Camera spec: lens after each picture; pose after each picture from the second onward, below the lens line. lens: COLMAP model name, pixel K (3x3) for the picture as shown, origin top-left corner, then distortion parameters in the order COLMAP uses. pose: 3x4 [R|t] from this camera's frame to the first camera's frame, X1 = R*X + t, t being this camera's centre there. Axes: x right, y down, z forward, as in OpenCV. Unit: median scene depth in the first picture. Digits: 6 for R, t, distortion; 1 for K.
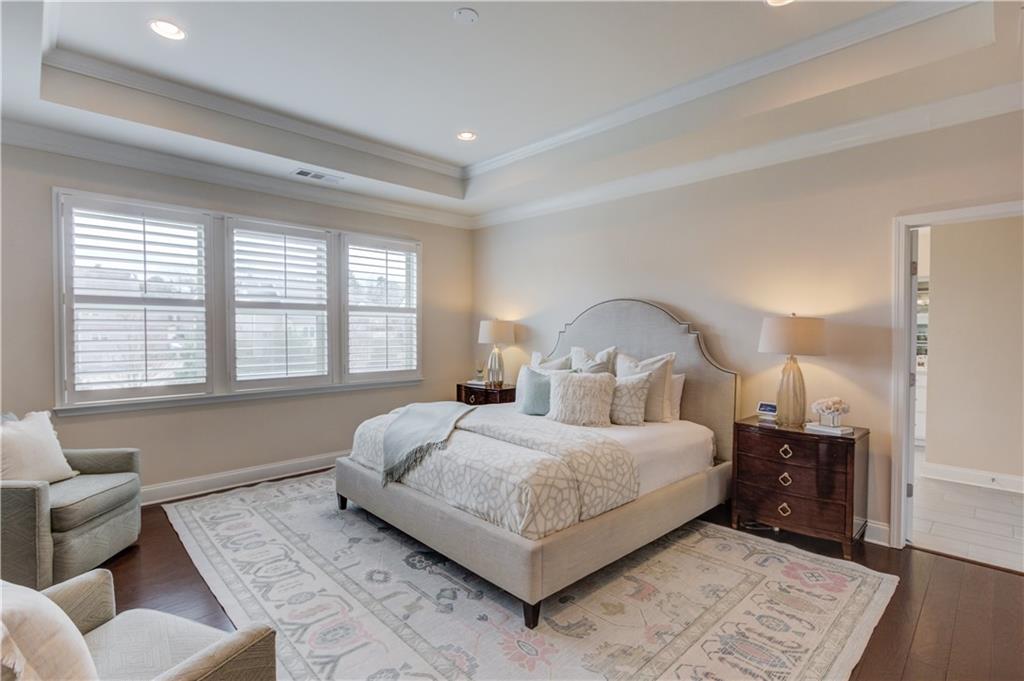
lens RADIAL K [[489.4, 0, 510.3], [0, 489.4, 335.2], [0, 0, 1]] dist [0.003378, -0.003999]
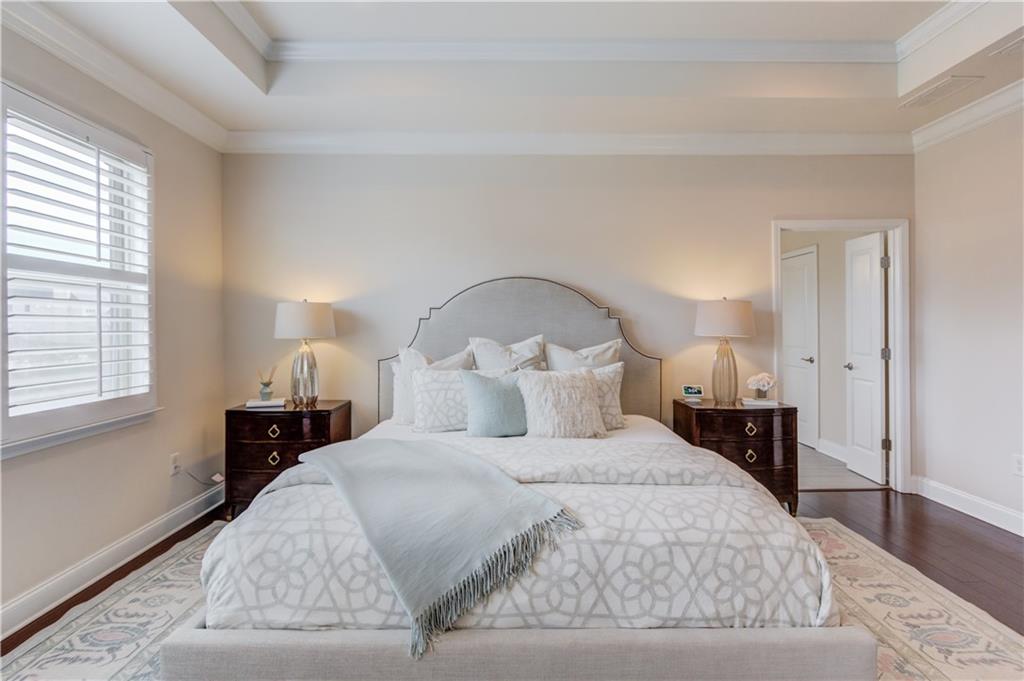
lens RADIAL K [[489.4, 0, 522.0], [0, 489.4, 322.8], [0, 0, 1]] dist [0.003378, -0.003999]
pose [[0.684861, -0.001515, 0.728672, -0.514082], [0.016436, 0.999776, -0.013369, 0.017671], [-0.728488, 0.021133, 0.684732, 0.622314]]
